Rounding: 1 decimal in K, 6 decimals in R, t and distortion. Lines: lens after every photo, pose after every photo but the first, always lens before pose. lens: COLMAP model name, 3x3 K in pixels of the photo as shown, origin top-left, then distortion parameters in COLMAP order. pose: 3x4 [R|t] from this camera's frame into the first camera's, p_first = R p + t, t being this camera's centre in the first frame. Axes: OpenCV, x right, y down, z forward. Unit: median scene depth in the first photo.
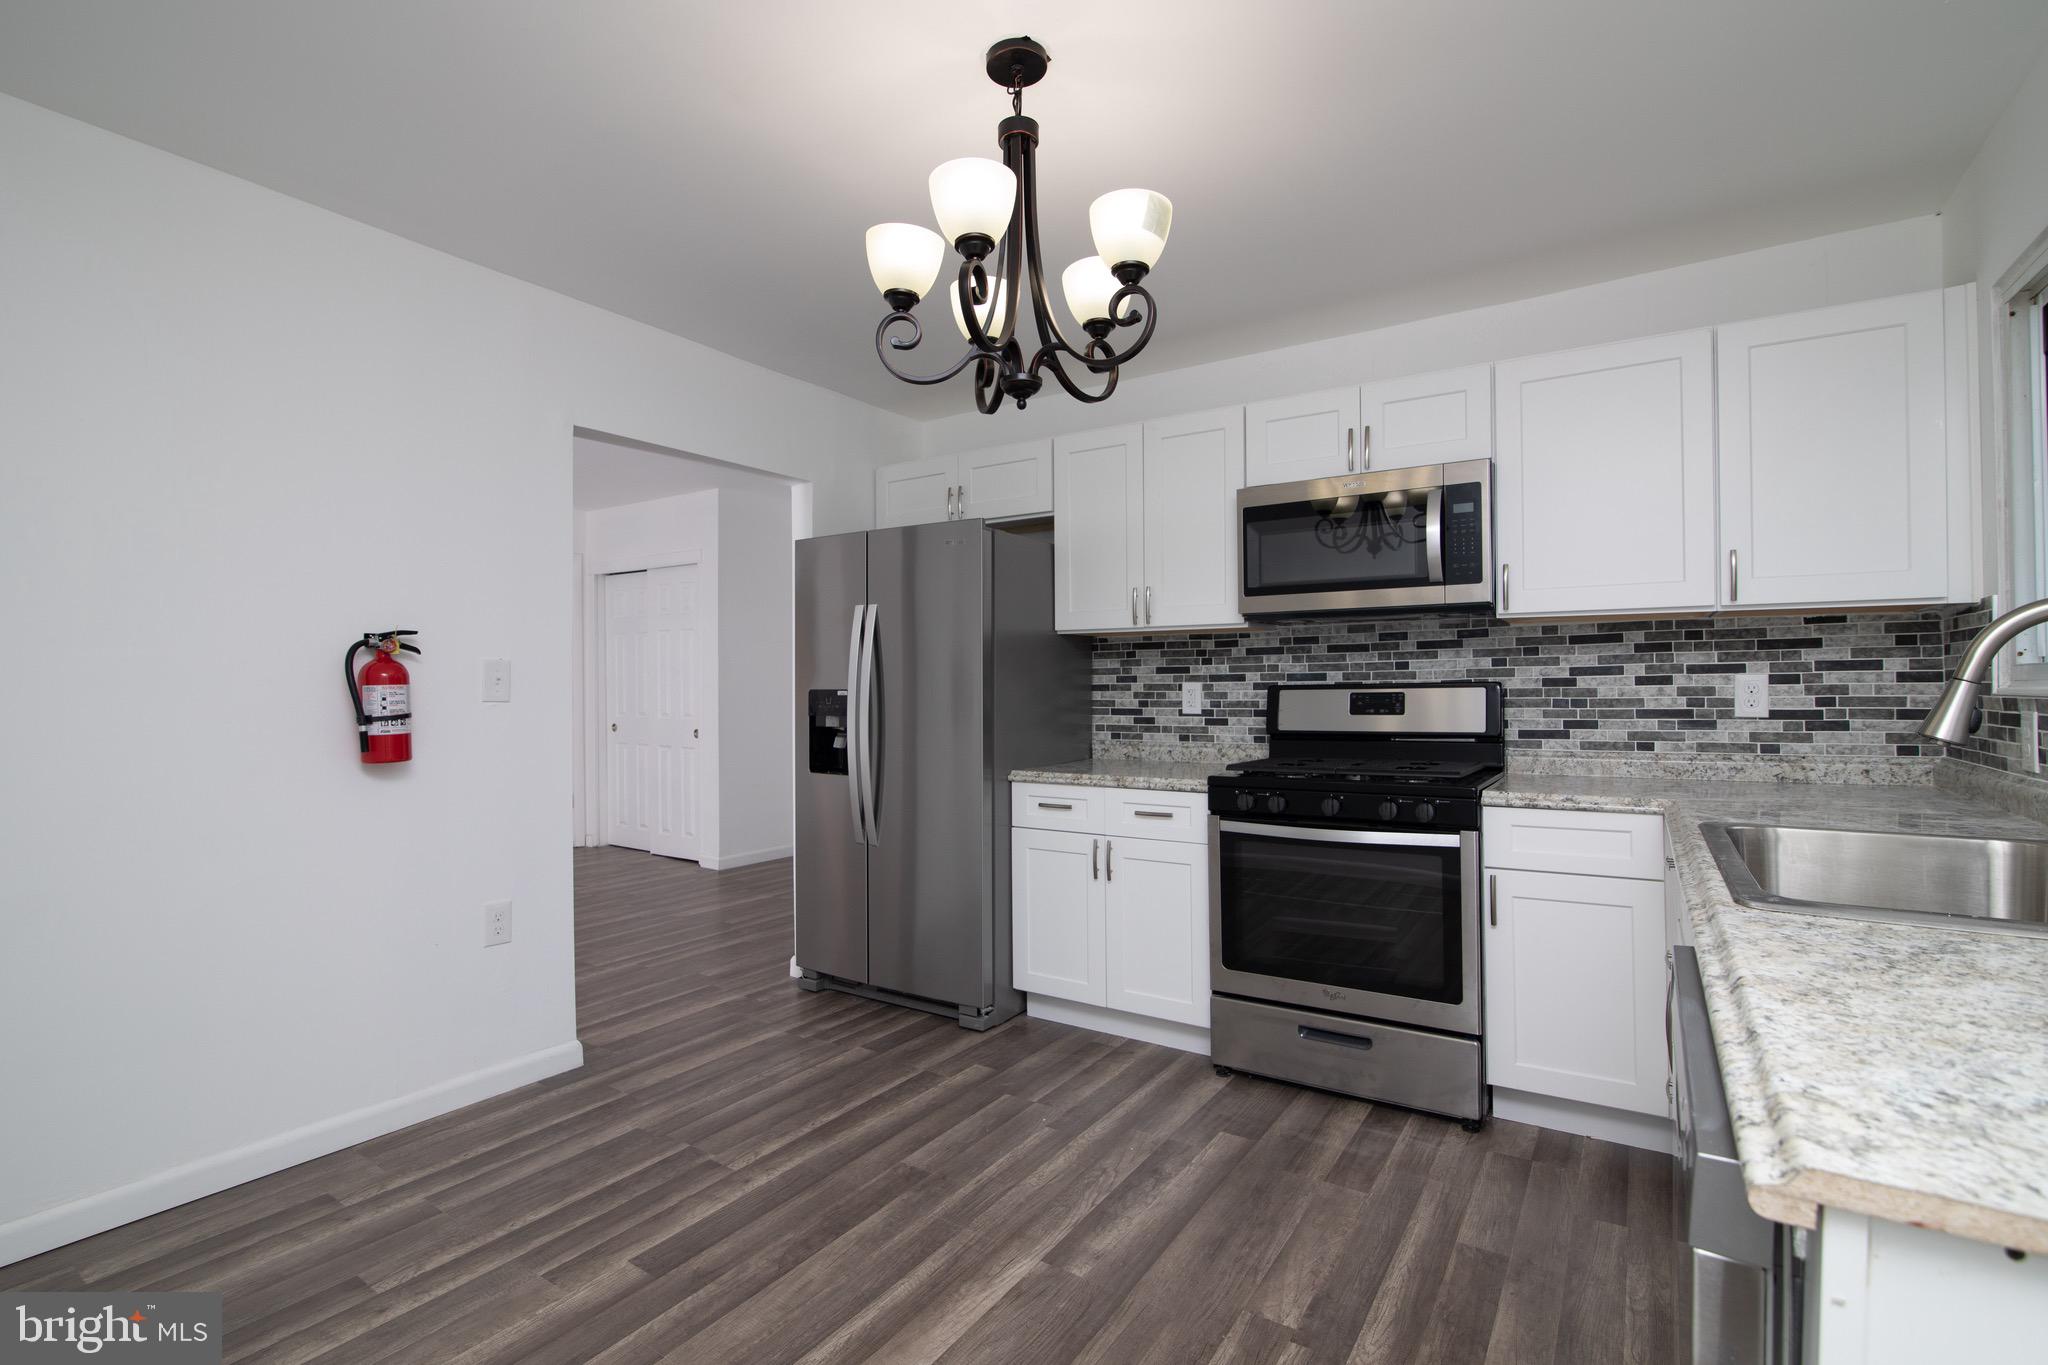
lens RADIAL K [[950.1, 0, 1027.0], [0, 950.1, 679.7], [0, 0, 1]] dist [-0.019928, 0.000978]
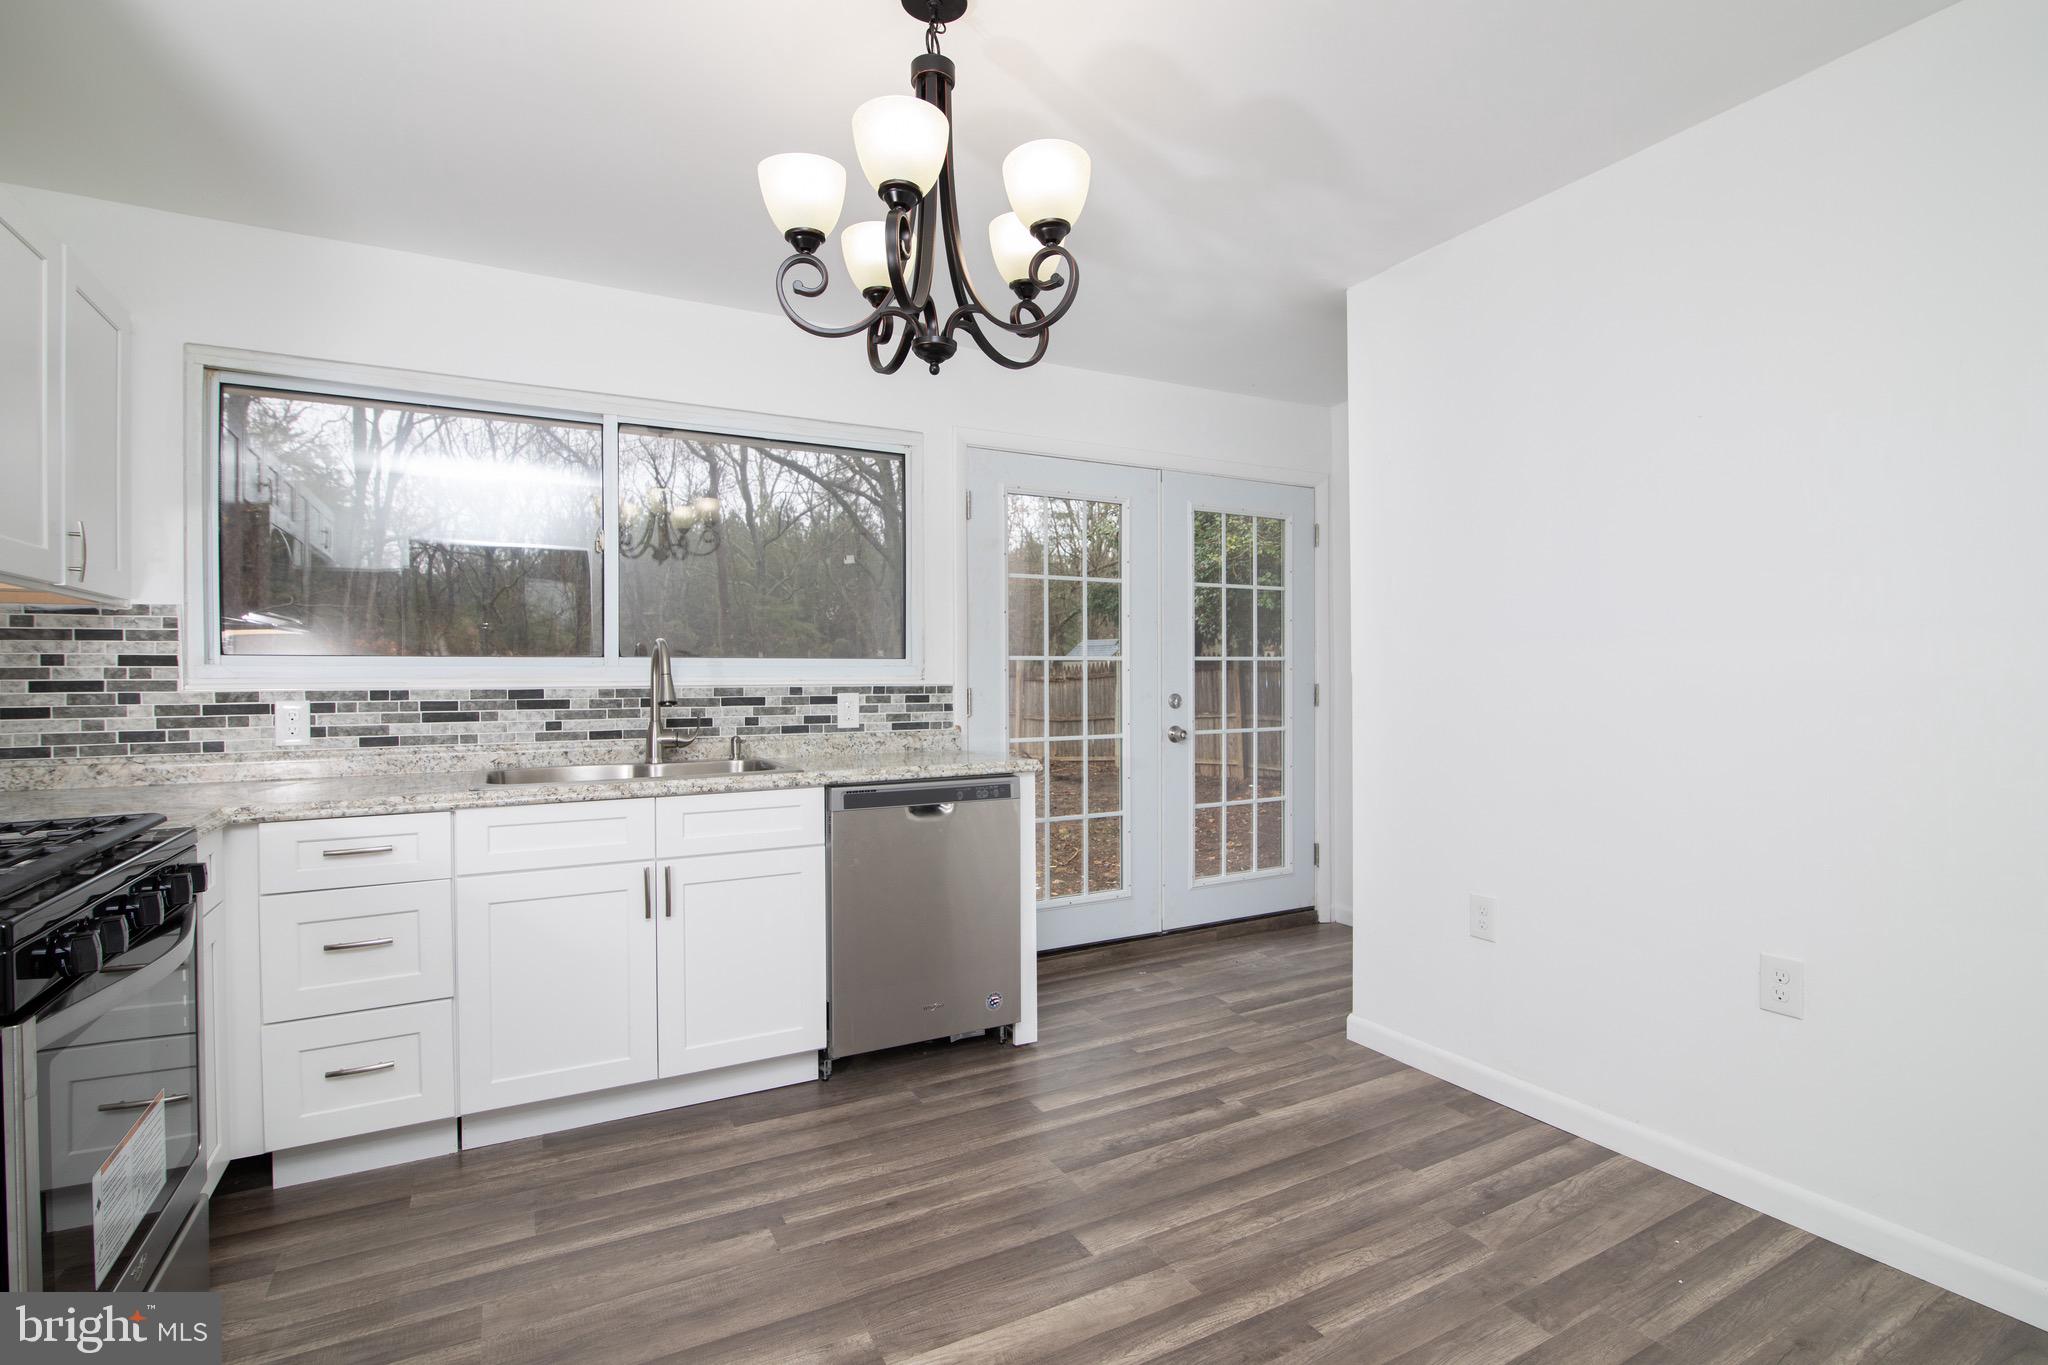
lens RADIAL K [[950.1, 0, 1040.1], [0, 950.1, 688.6], [0, 0, 1]] dist [-0.019928, 0.000978]
pose [[-0.892443, 0.006801, 0.451109, -0.330506], [0.009110, 0.999954, 0.002948, 0.014689], [-0.451069, 0.006740, -0.892464, 1.148812]]
